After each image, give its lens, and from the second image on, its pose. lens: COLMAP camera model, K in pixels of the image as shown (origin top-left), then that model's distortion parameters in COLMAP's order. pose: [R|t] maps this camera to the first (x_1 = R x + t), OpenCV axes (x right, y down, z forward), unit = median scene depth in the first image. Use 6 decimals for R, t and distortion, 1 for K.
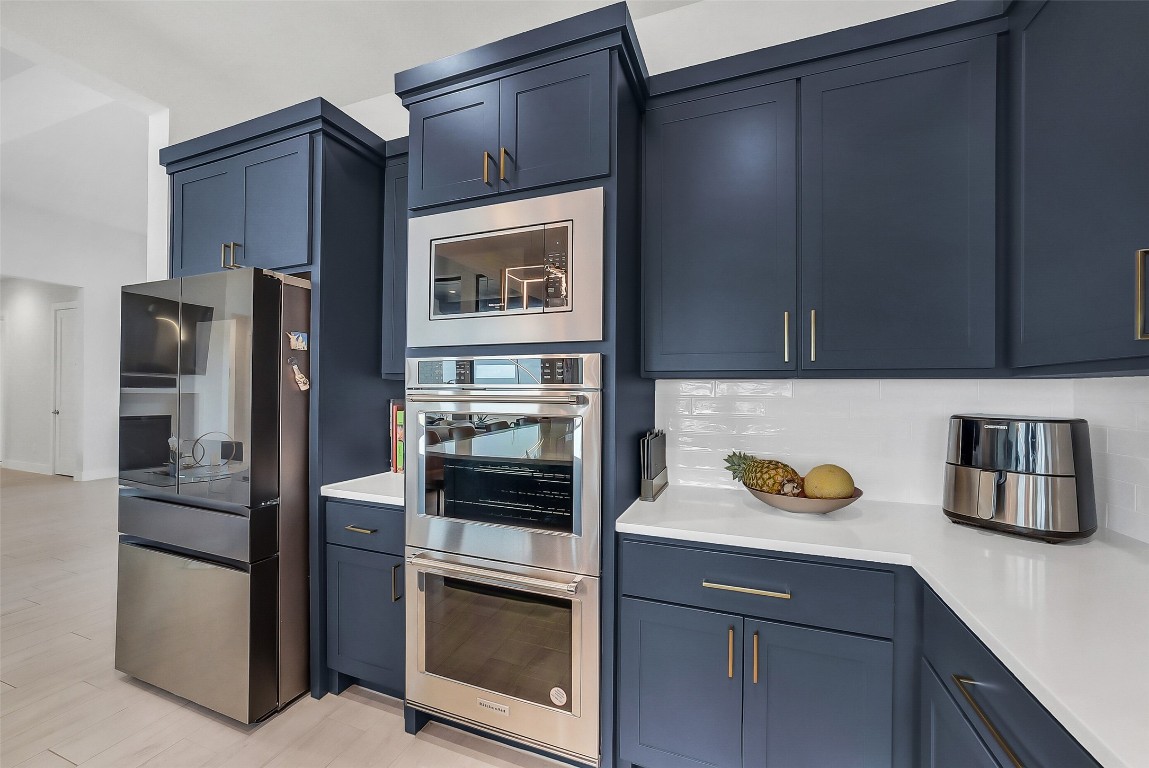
lens RADIAL K [[441.9, 0, 580.4], [0, 441.9, 390.6], [0, 0, 1]] dist [-0.006157, 0.000619]
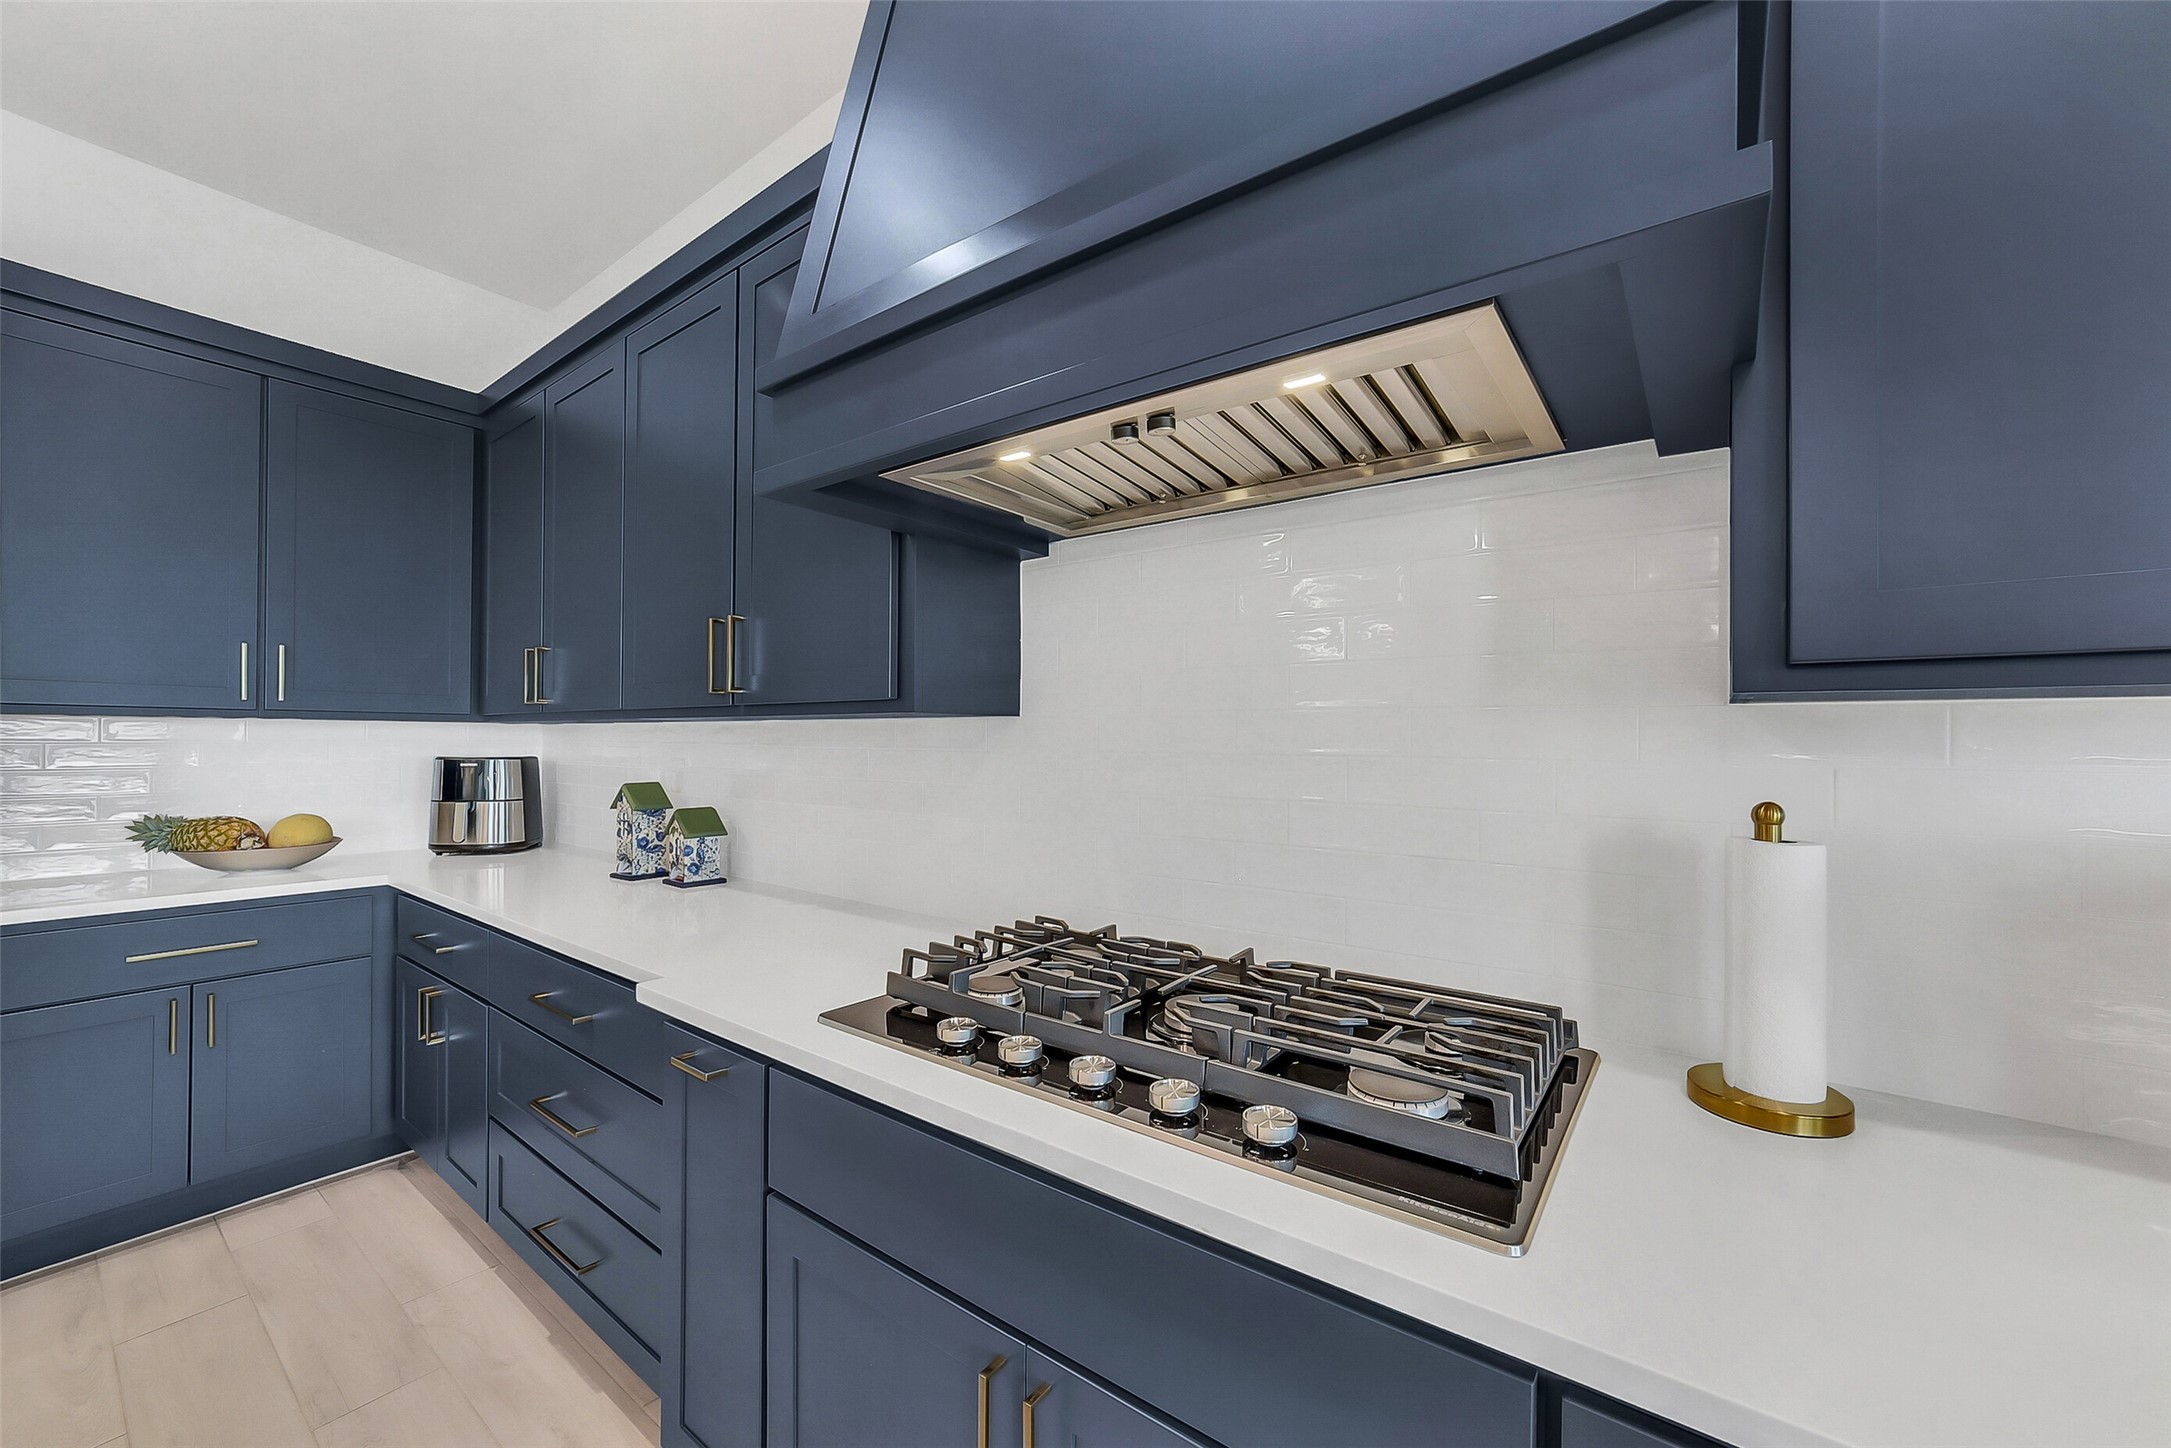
lens RADIAL K [[835.0, 0, 1102.7], [0, 835.0, 747.9], [0, 0, 1]] dist [-0.006157, 0.000619]
pose [[0.267245, -0.003641, 0.963622, -0.714578], [-0.002580, 0.999987, 0.004494, 0.019421], [-0.963625, -0.003687, 0.267232, -1.164065]]
